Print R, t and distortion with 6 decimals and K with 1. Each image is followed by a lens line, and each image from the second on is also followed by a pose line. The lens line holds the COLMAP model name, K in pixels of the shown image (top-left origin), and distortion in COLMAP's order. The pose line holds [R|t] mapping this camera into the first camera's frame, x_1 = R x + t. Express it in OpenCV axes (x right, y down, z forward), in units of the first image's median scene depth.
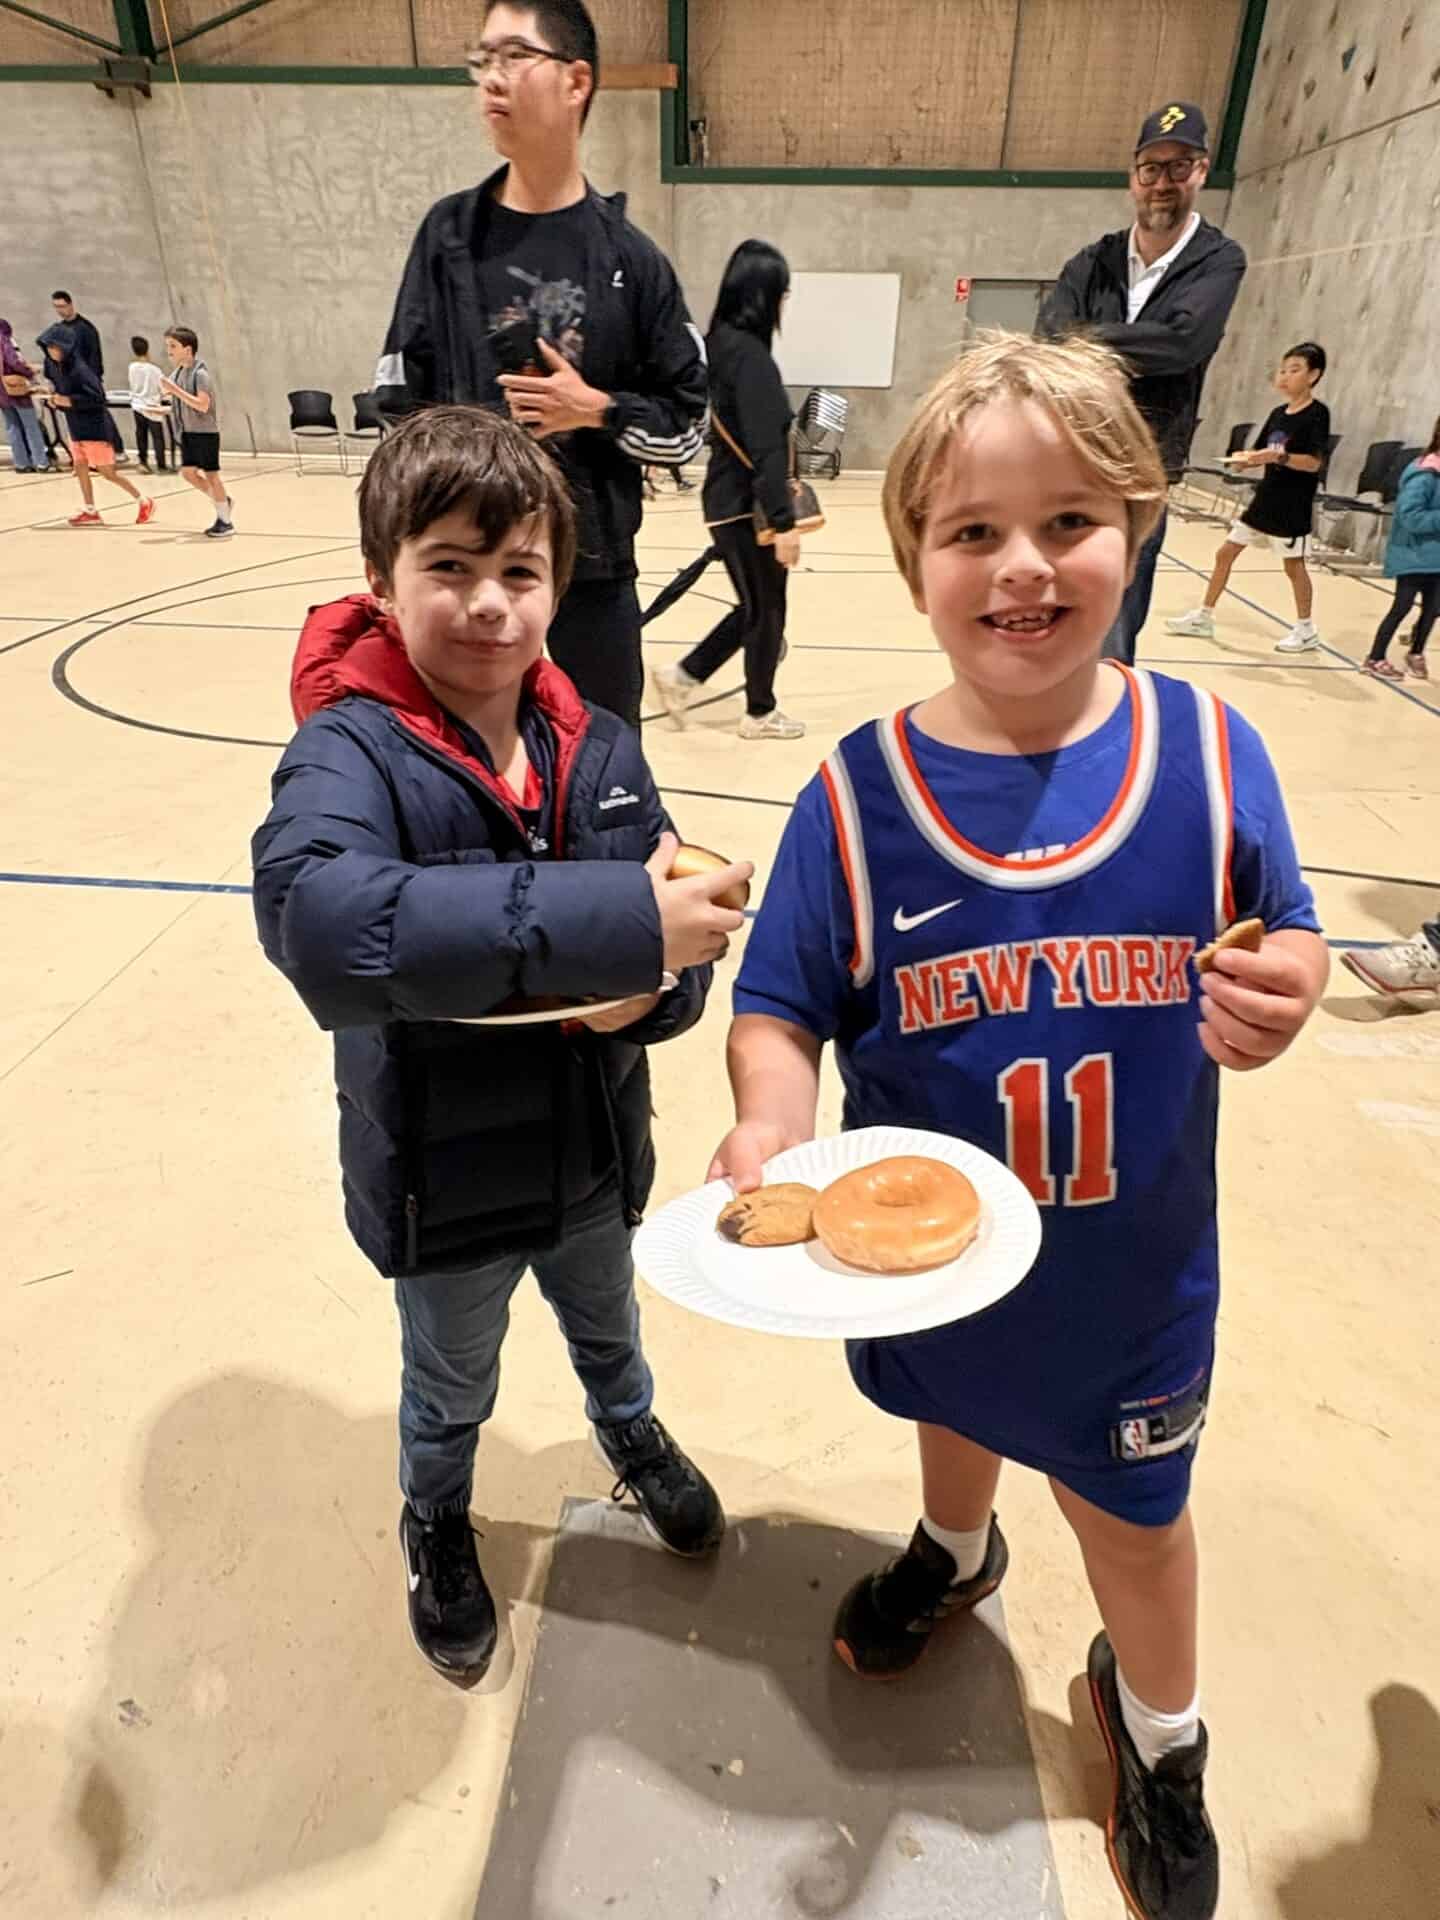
lens RADIAL K [[1050.4, 0, 720.2], [0, 1050.4, 965.3], [0, 0, 1]] dist [-0.003932, -0.006501]
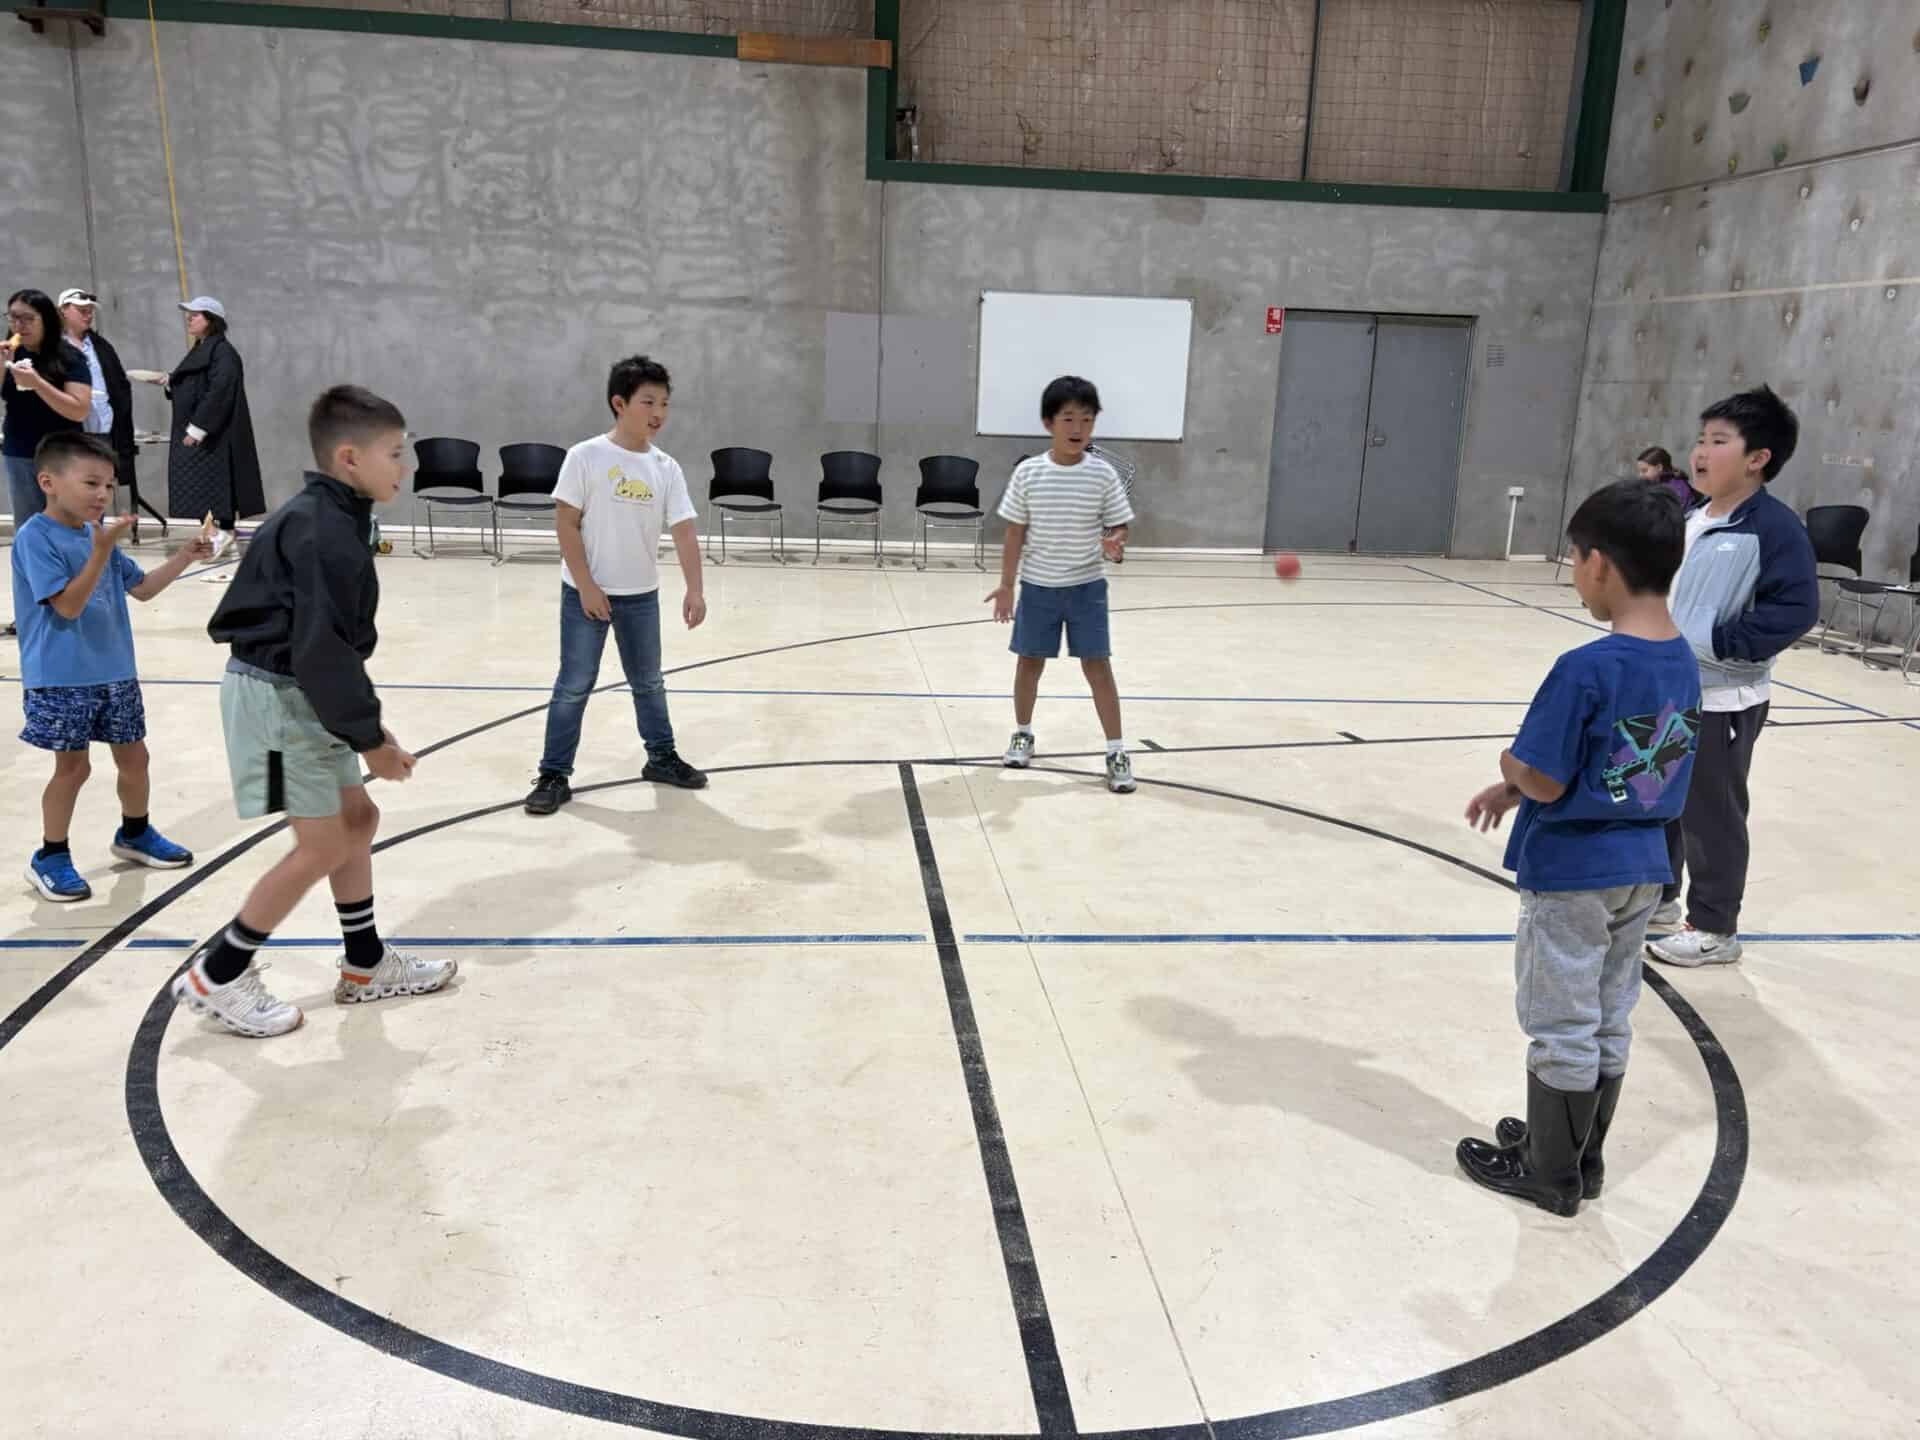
lens RADIAL K [[1470.9, 0, 966.4], [0, 1470.9, 712.9], [0, 0, 1]] dist [0.026365, -0.044462]
pose [[0.985493, -0.020802, 0.168435, -0.165505], [0.070632, 0.952697, -0.295601, -0.097776], [-0.154319, 0.303210, 0.940345, 0.151874]]
